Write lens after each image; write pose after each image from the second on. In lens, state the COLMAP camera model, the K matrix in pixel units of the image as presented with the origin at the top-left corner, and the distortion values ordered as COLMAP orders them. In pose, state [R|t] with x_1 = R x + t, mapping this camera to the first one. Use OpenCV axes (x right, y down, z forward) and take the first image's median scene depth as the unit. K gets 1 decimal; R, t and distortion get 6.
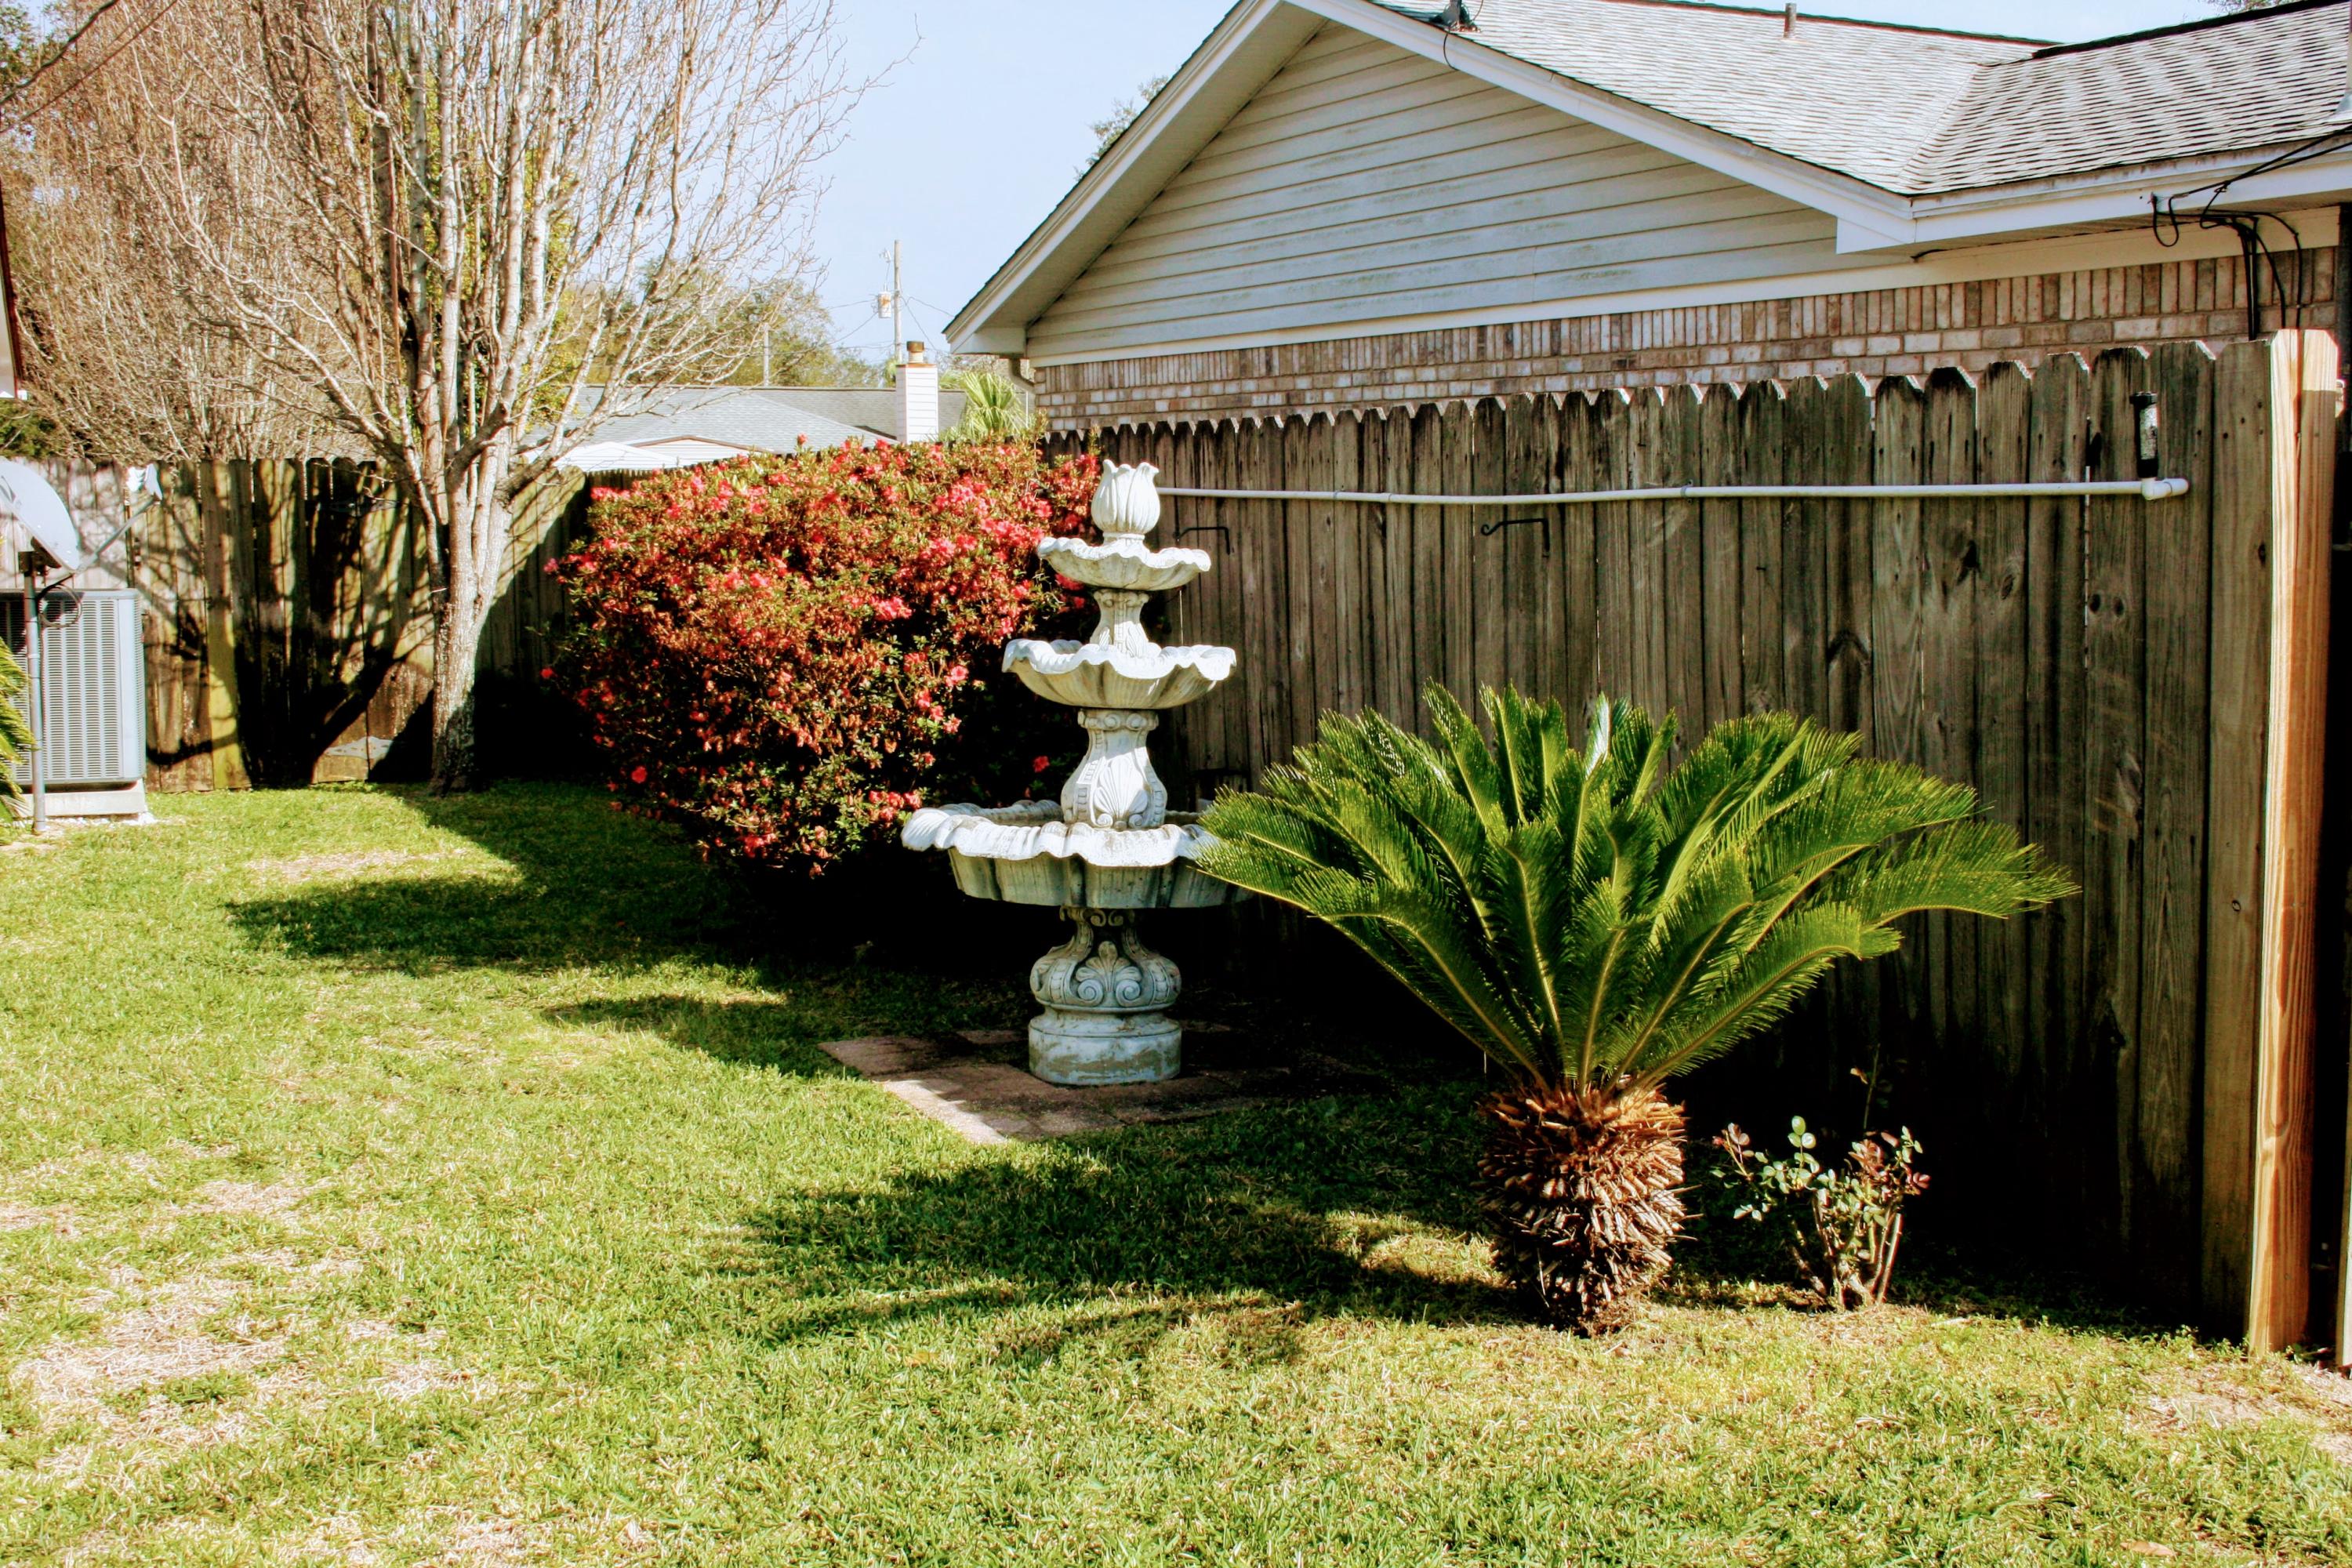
lens RADIAL K [[2660.4, 0, 1179.9], [0, 2660.4, 783.8], [0, 0, 1]] dist [-0.066113, 0.000000]
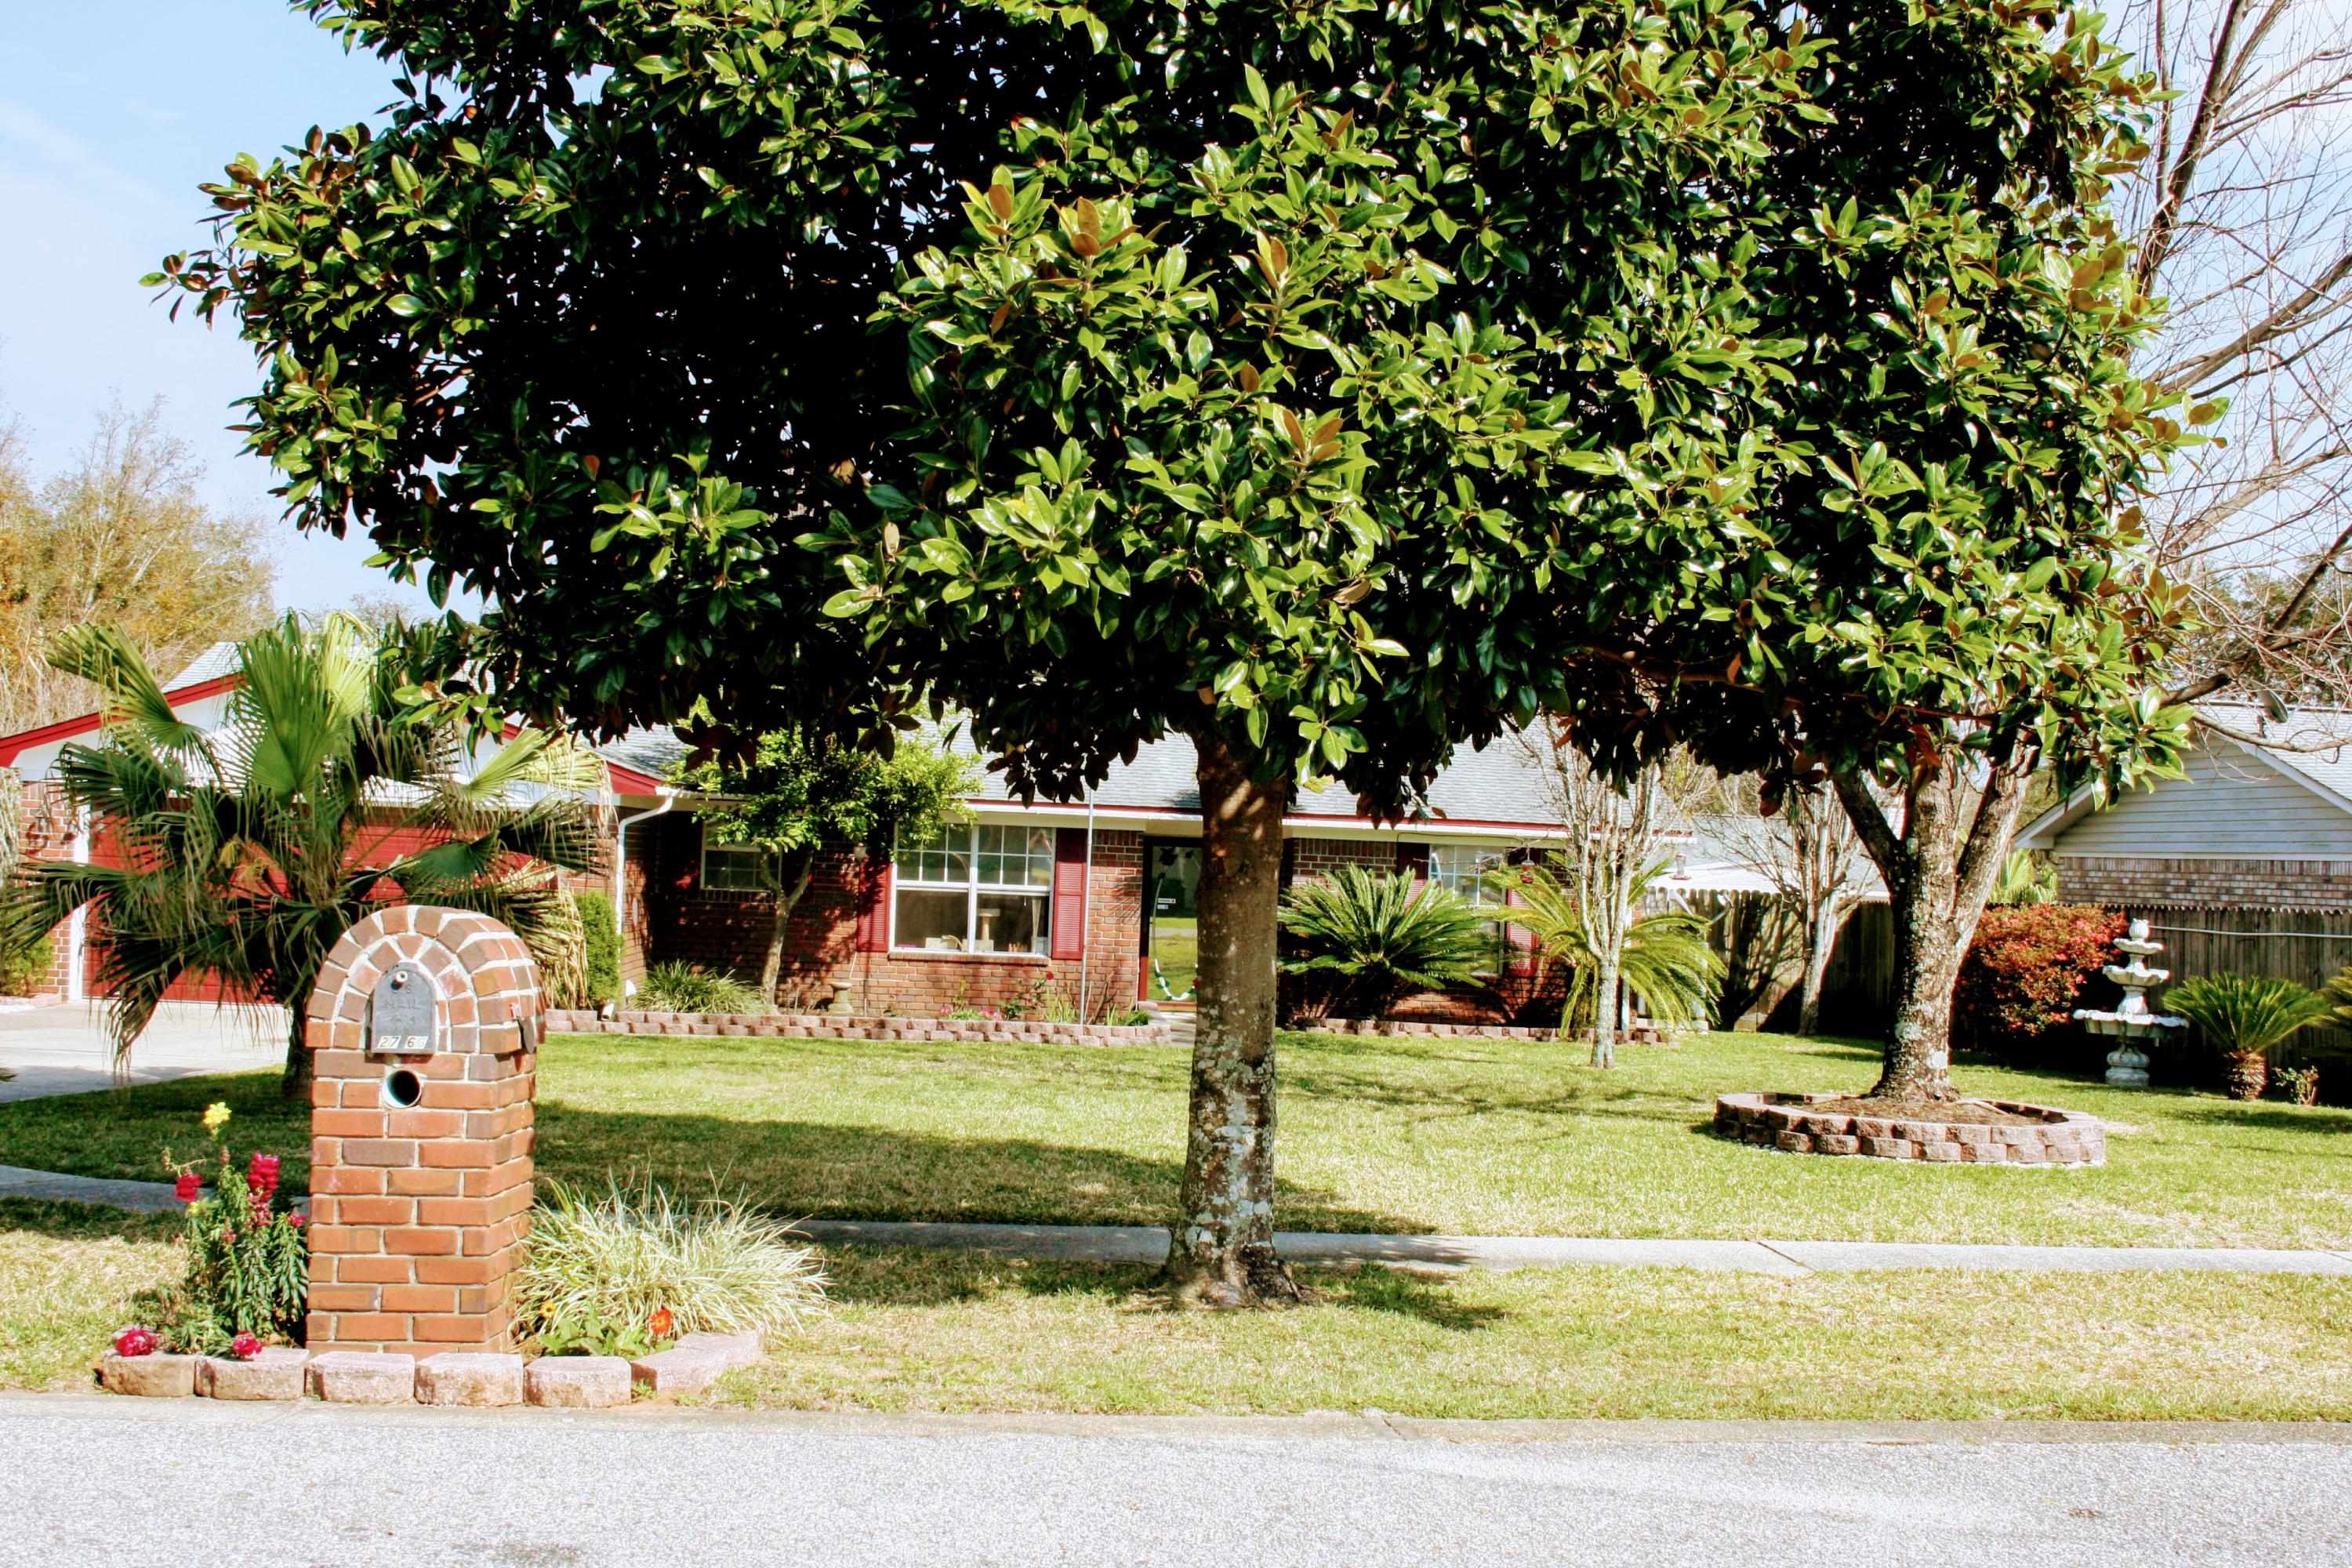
lens RADIAL K [[2660.4, 0, 1168.2], [0, 2660.4, 786.3], [0, 0, 1]] dist [-0.066113, 0.000000]
pose [[0.944970, 0.031554, -0.325631, -0.107477], [-0.079116, 0.987836, -0.133868, 0.291289], [0.317446, 0.152264, 0.935972, -2.858426]]
